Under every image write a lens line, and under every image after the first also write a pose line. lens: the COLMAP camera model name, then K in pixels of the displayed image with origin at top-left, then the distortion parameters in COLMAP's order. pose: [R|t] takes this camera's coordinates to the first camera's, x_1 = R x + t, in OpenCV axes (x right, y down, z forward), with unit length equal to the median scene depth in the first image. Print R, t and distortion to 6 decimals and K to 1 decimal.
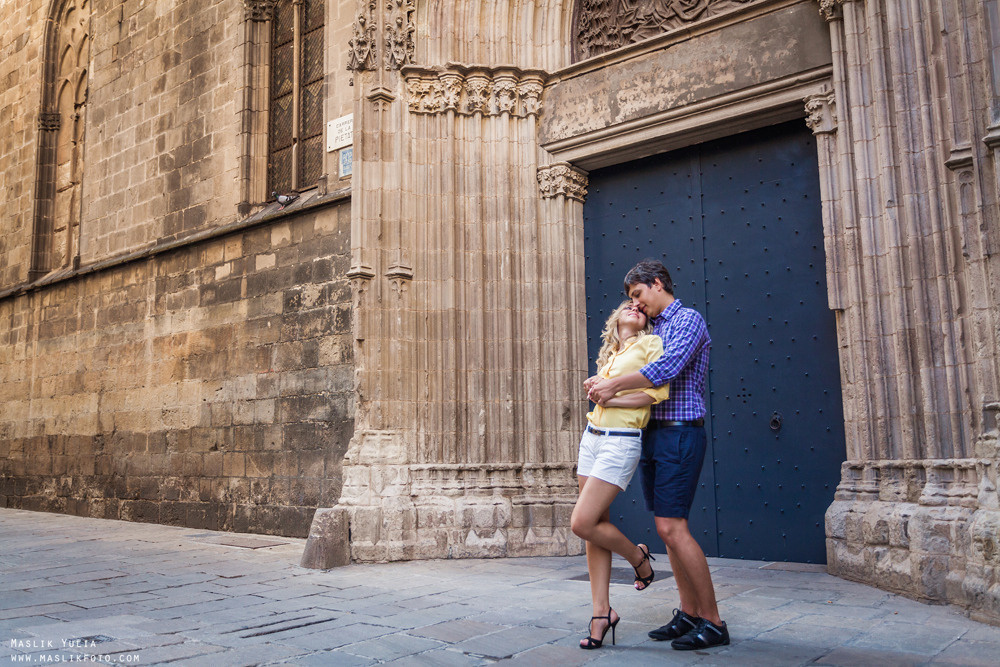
lens RADIAL K [[856.4, 0, 500.0], [0, 856.4, 333.5], [0, 0, 1]] dist [0.000974, 0.006692]
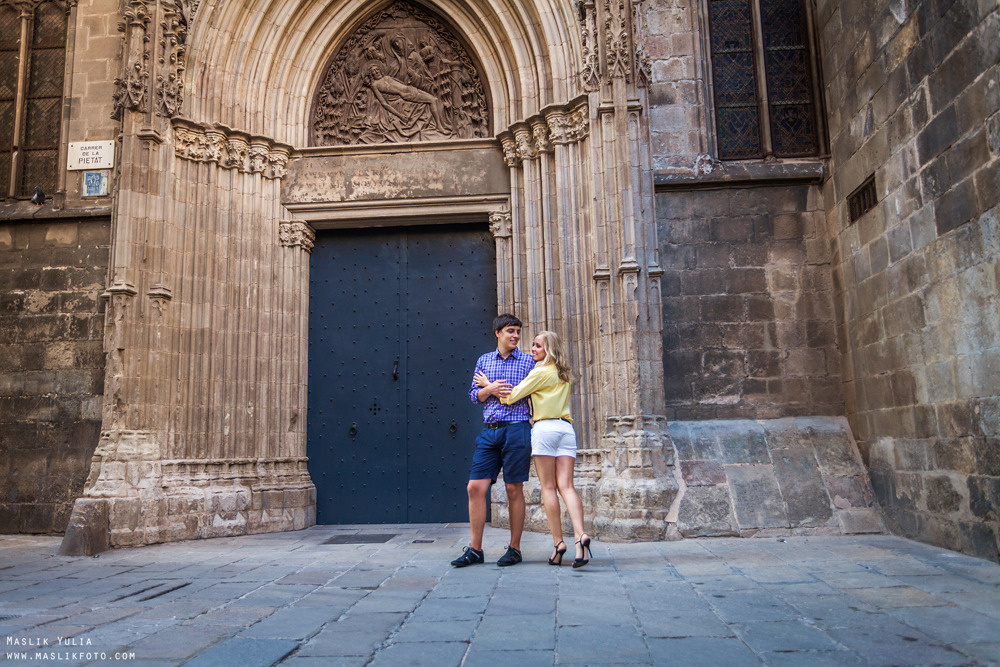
lens RADIAL K [[734.2, 0, 500.0], [0, 734.2, 333.5], [0, 0, 1]] dist [0.002274, 0.006539]
pose [[0.831371, 0.081698, 0.549679, -0.277100], [-0.067617, 0.996657, -0.045864, -0.002567], [-0.551589, 0.000962, 0.834116, -0.076330]]
